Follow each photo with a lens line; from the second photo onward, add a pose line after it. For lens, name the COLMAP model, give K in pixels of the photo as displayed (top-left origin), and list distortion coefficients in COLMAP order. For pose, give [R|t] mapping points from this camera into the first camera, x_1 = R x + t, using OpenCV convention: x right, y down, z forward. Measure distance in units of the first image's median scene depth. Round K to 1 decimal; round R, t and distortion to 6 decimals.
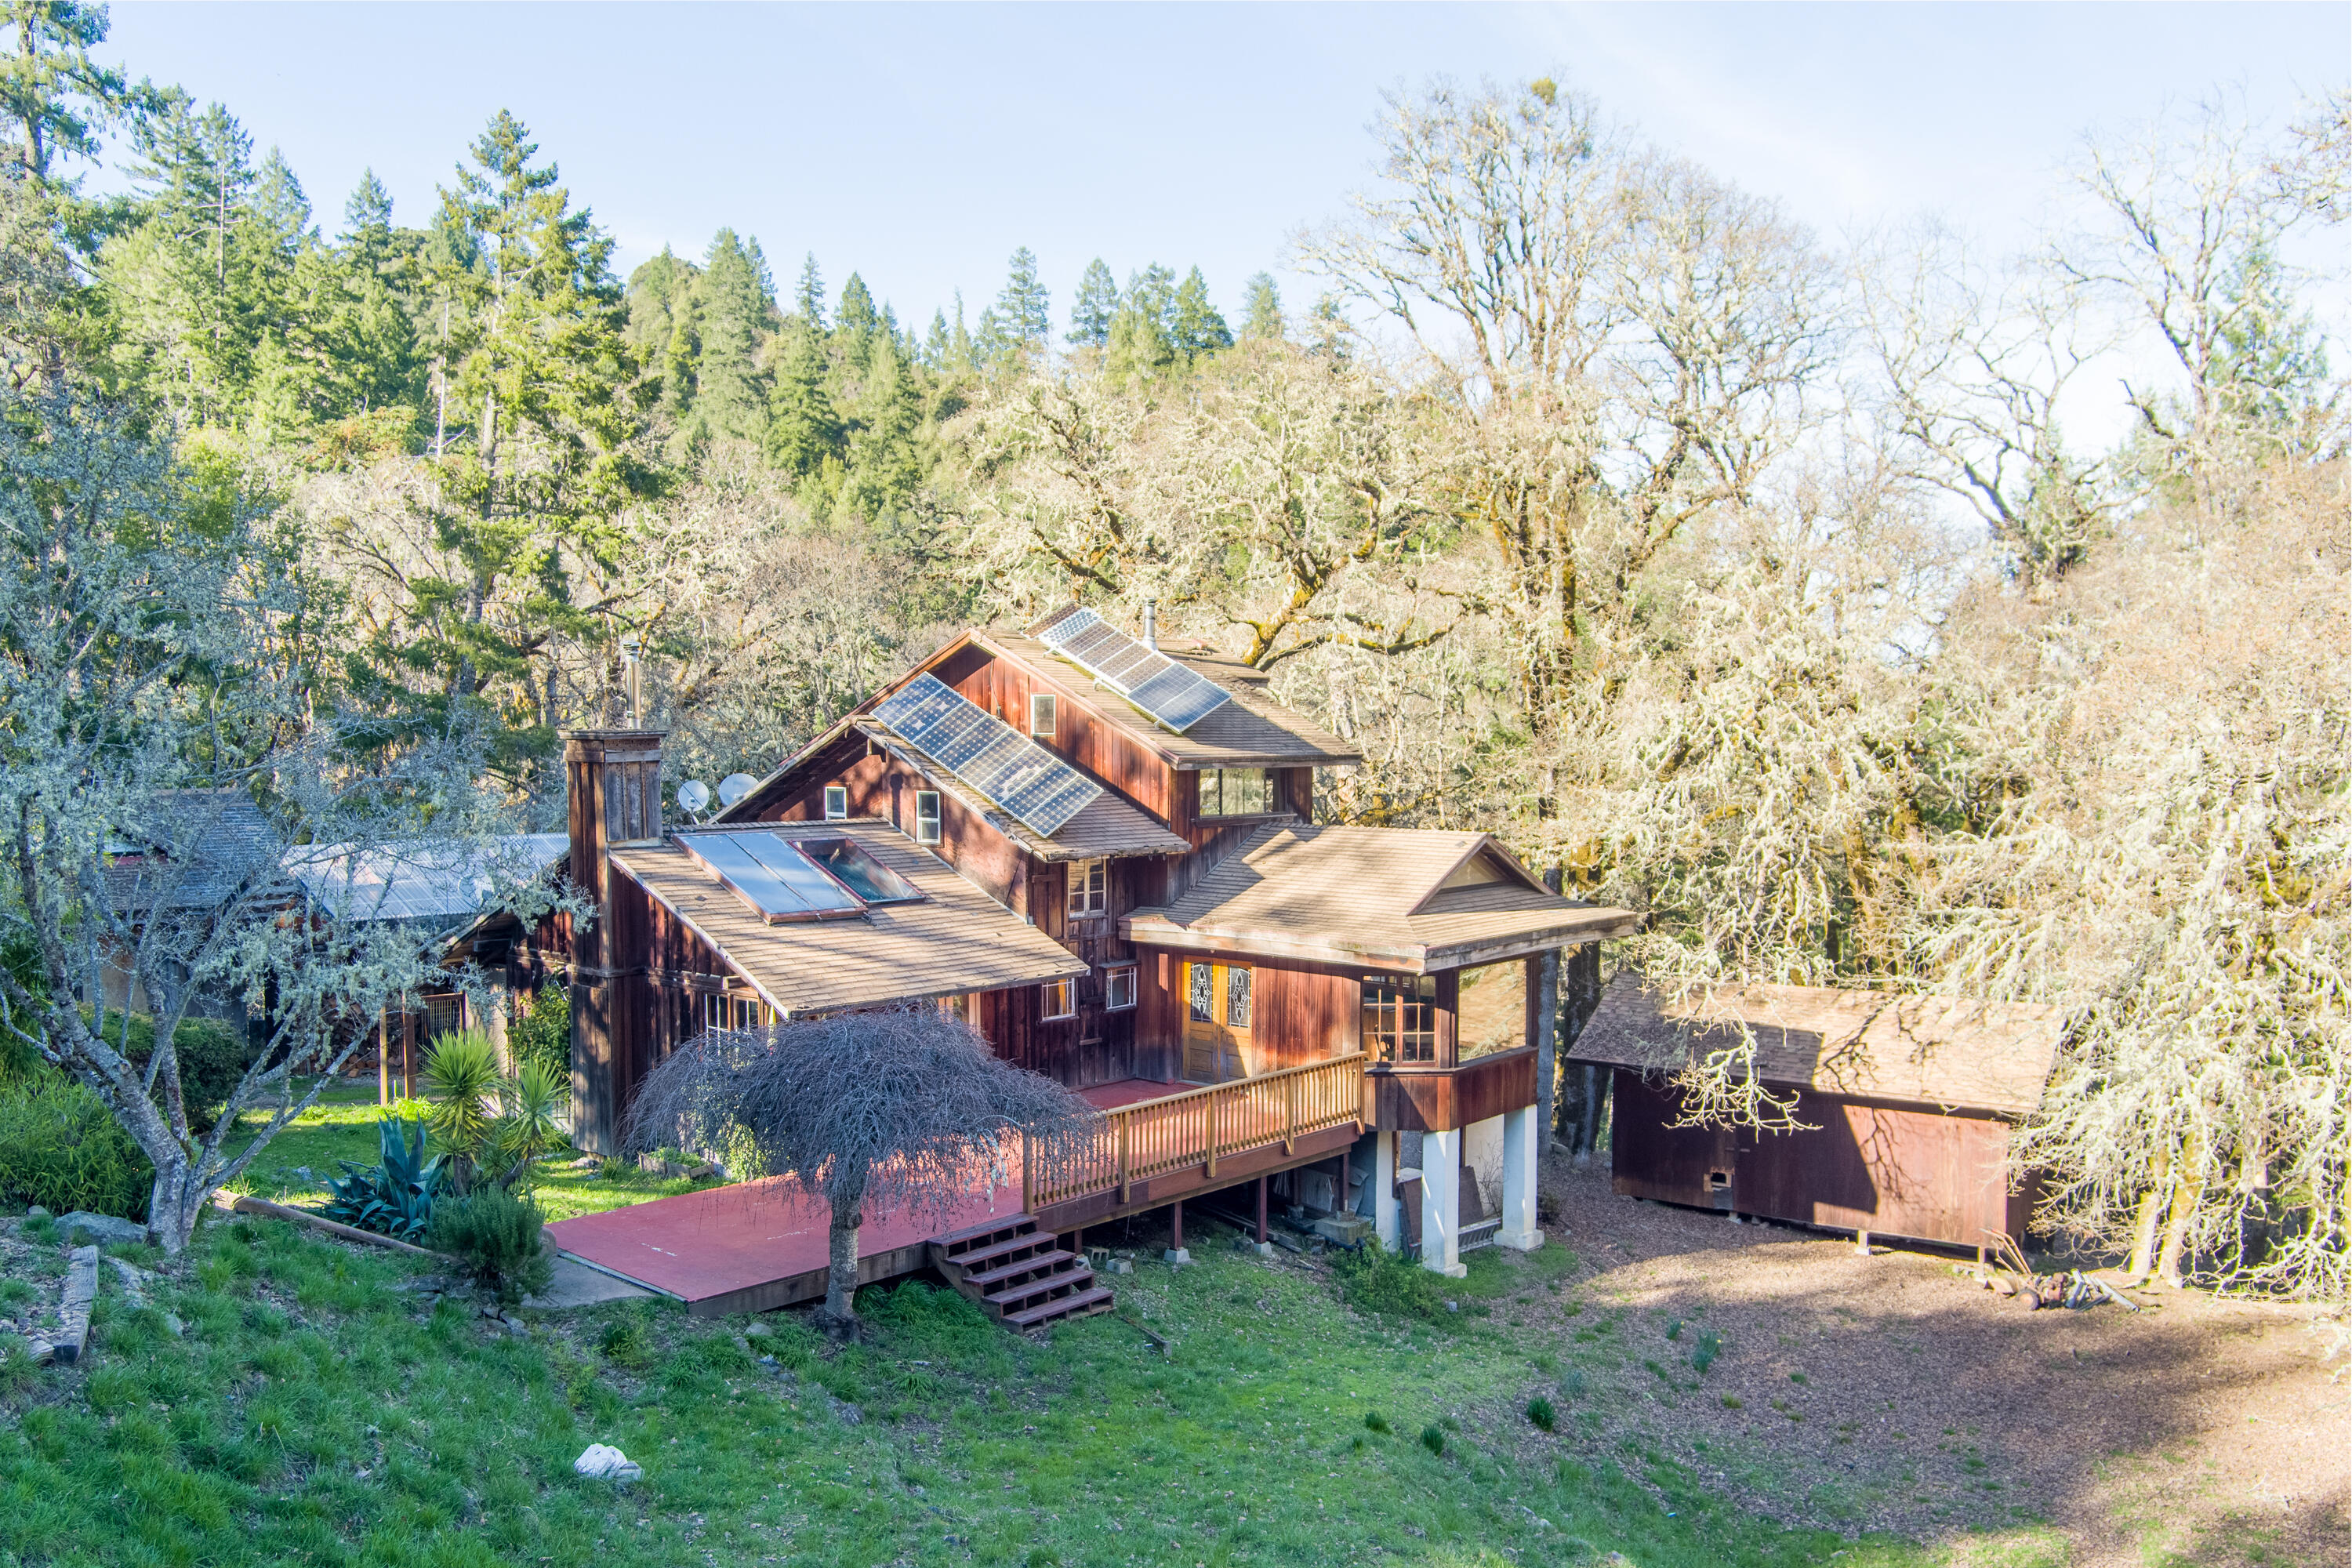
lens RADIAL K [[1909.0, 0, 1162.5], [0, 1909.0, 798.3], [0, 0, 1]] dist [-0.064552, 0.011747]
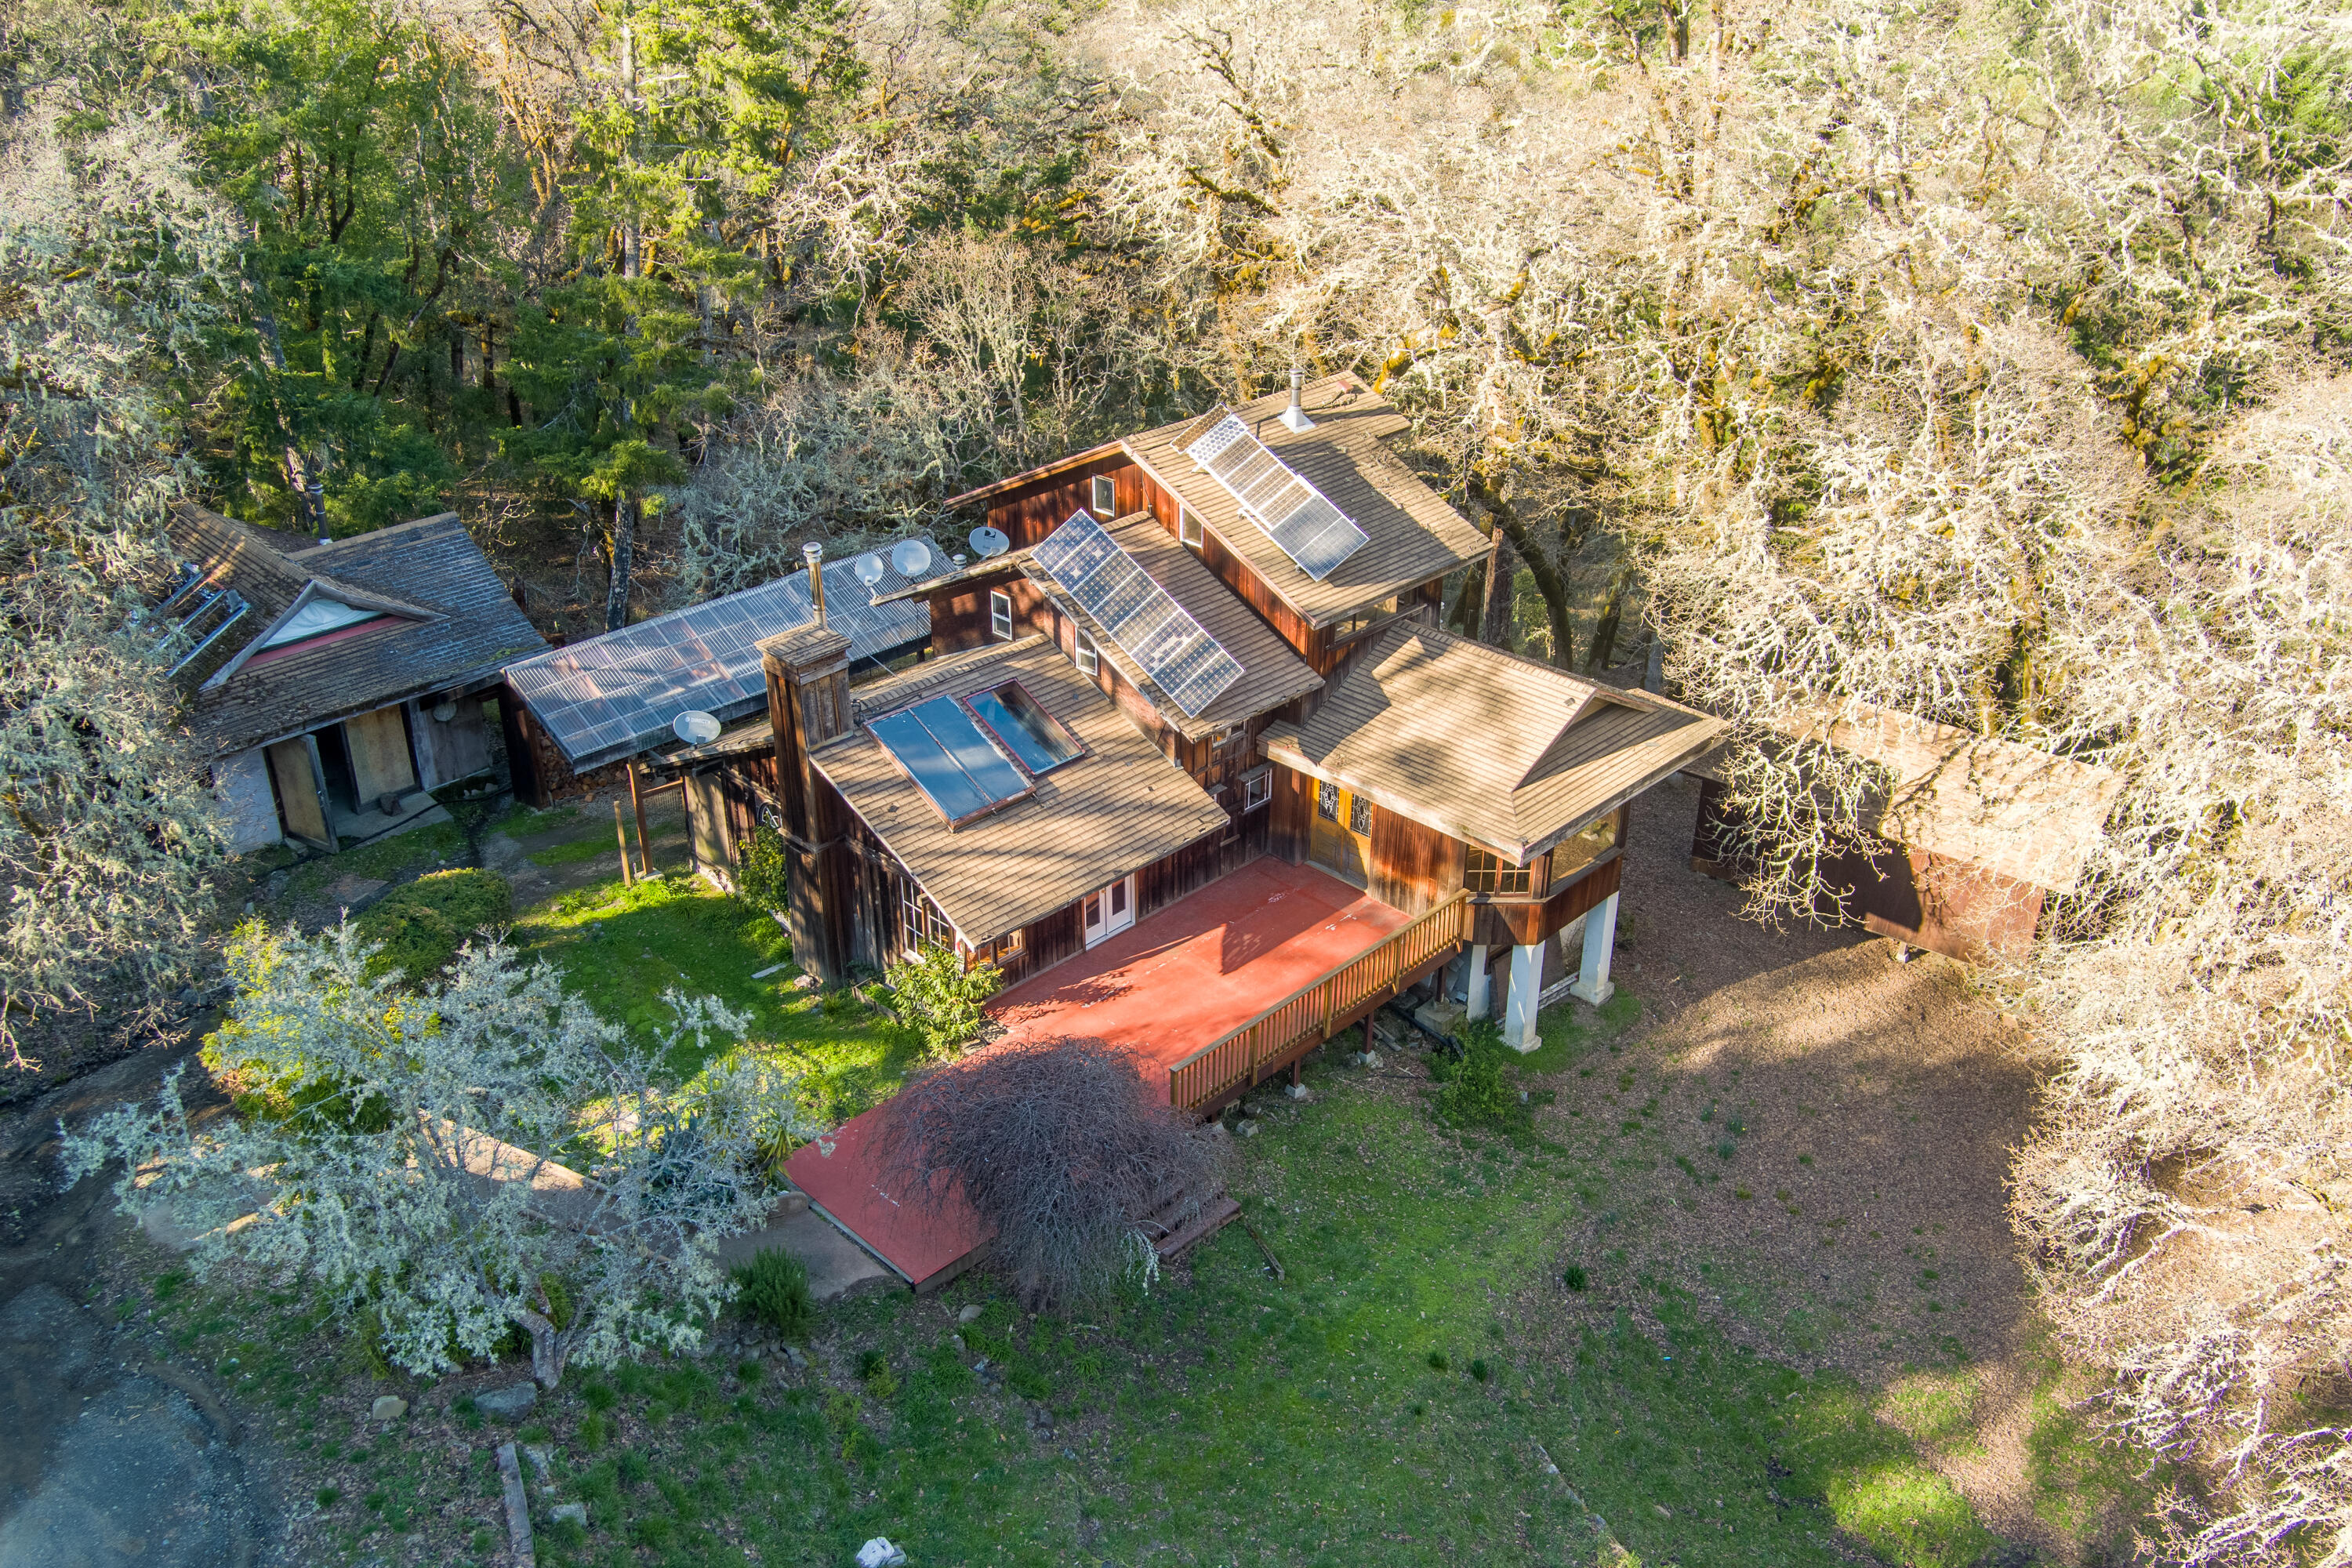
lens RADIAL K [[1883.7, 0, 1176.0], [0, 1883.7, 784.0], [0, 0, 1]] dist [-0.057539, -0.002802]
pose [[0.997363, 0.036175, -0.062919, -0.000133], [-0.005763, 0.903664, 0.428204, -0.402443], [0.072348, -0.426712, 0.901489, -0.009243]]
